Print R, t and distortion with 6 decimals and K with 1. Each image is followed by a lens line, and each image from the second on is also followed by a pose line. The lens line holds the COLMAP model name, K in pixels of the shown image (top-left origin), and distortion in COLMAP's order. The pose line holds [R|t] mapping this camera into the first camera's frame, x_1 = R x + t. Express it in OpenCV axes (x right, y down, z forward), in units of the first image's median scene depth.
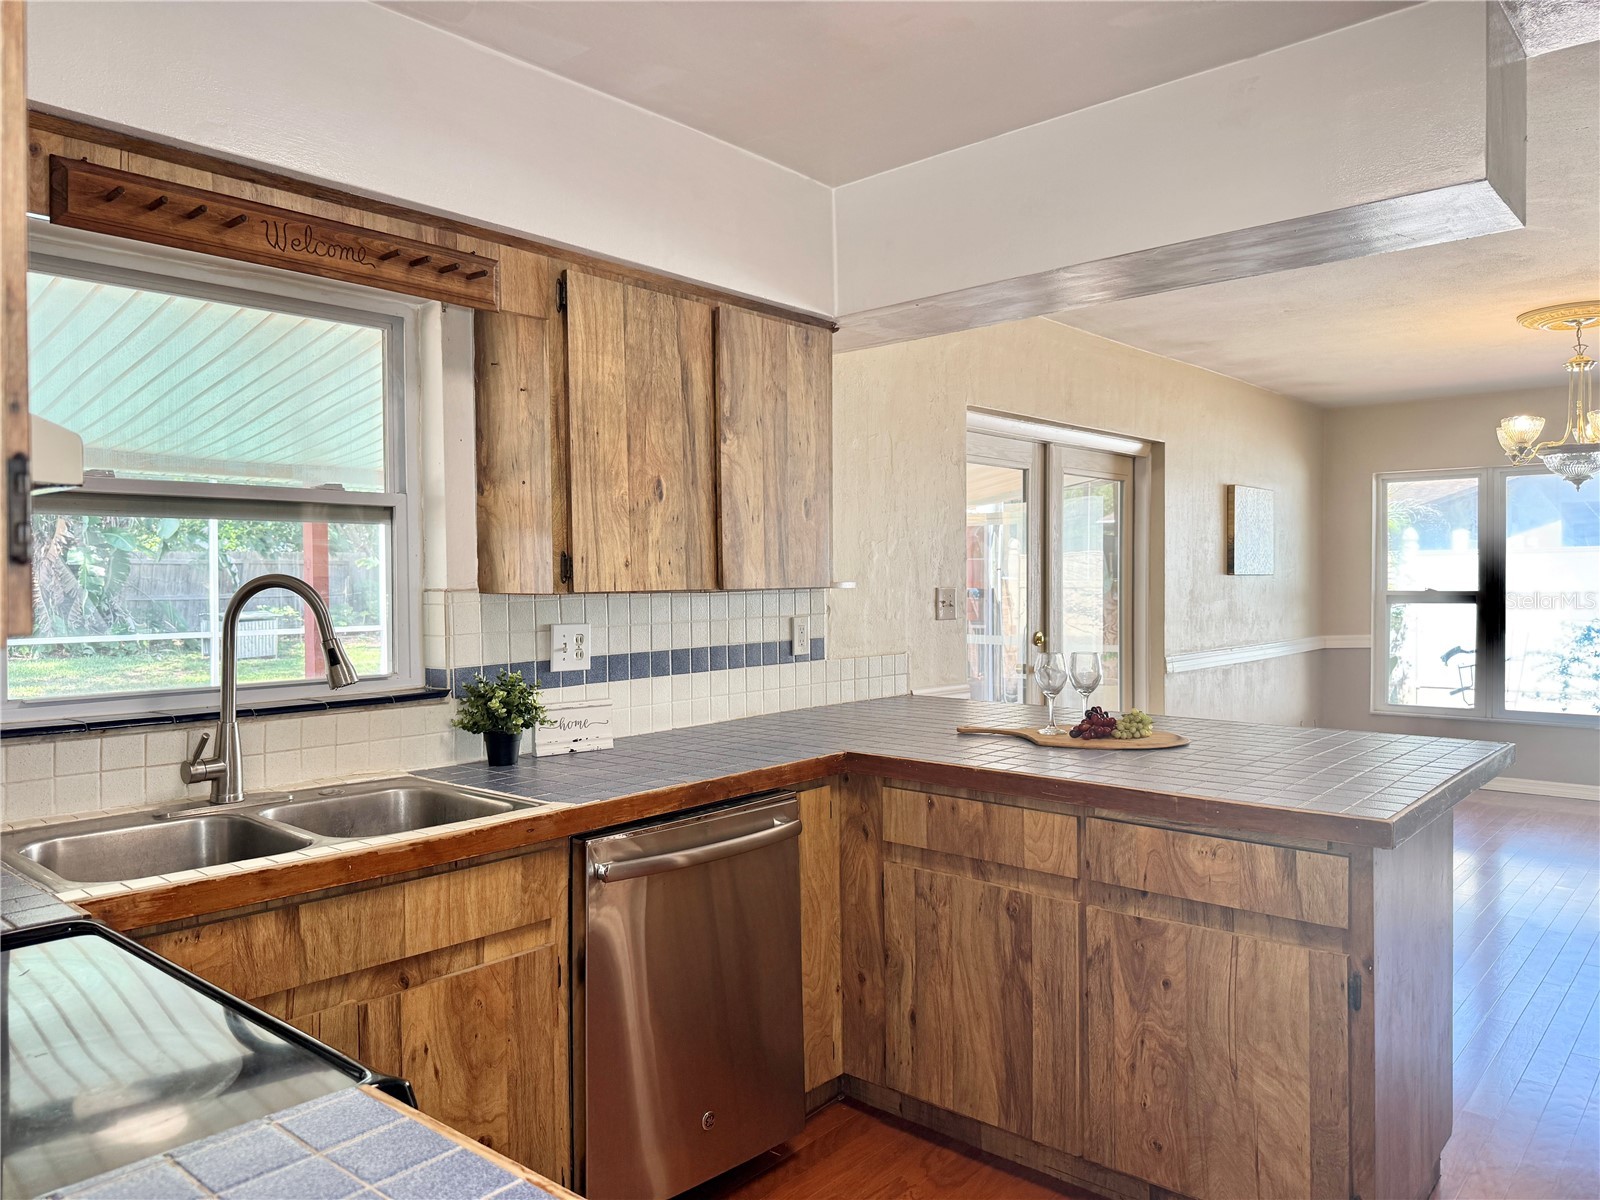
lens RADIAL K [[1124.0, 0, 815.2], [0, 1124.0, 599.3], [0, 0, 1]] dist [0.102275, -0.163366]
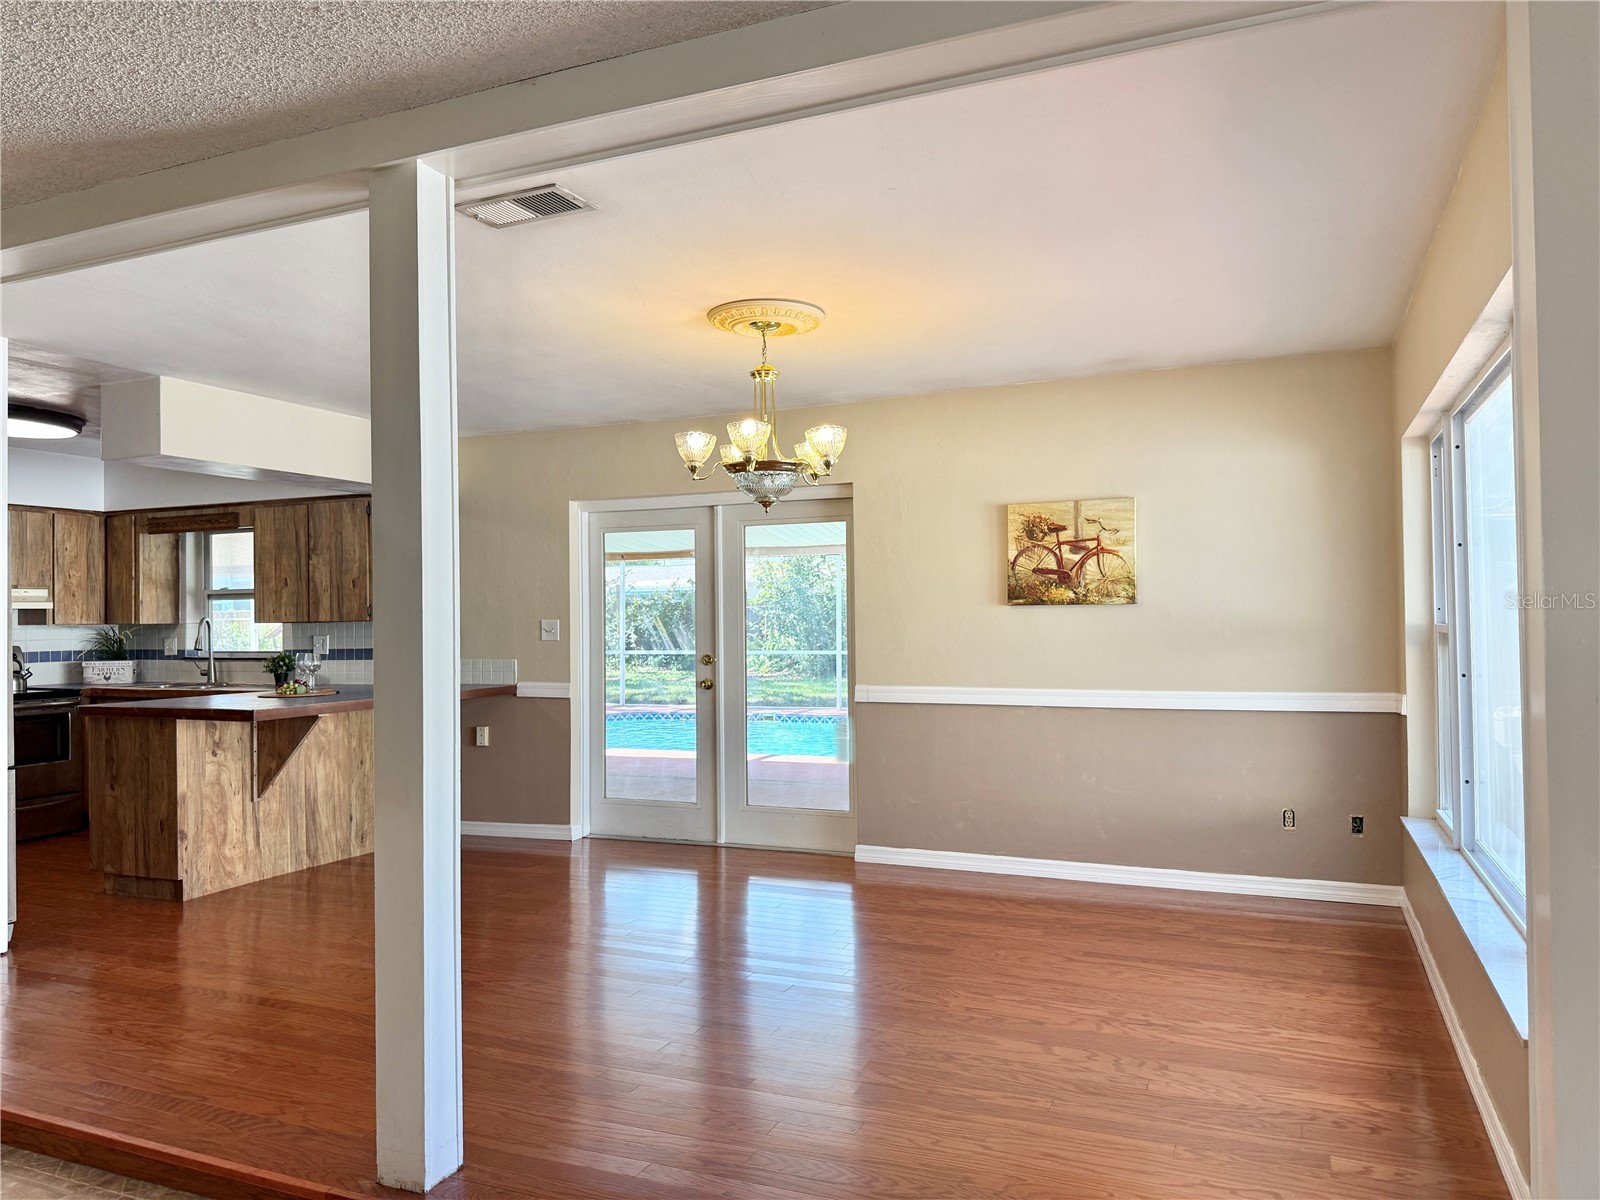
lens RADIAL K [[1124.0, 0, 815.2], [0, 1124.0, 599.3], [0, 0, 1]] dist [0.102275, -0.163366]
pose [[0.309255, -0.019696, -0.950775, 2.498726], [-0.002353, 0.999767, -0.021477, -0.006599], [0.950976, 0.008879, 0.309137, 1.250525]]
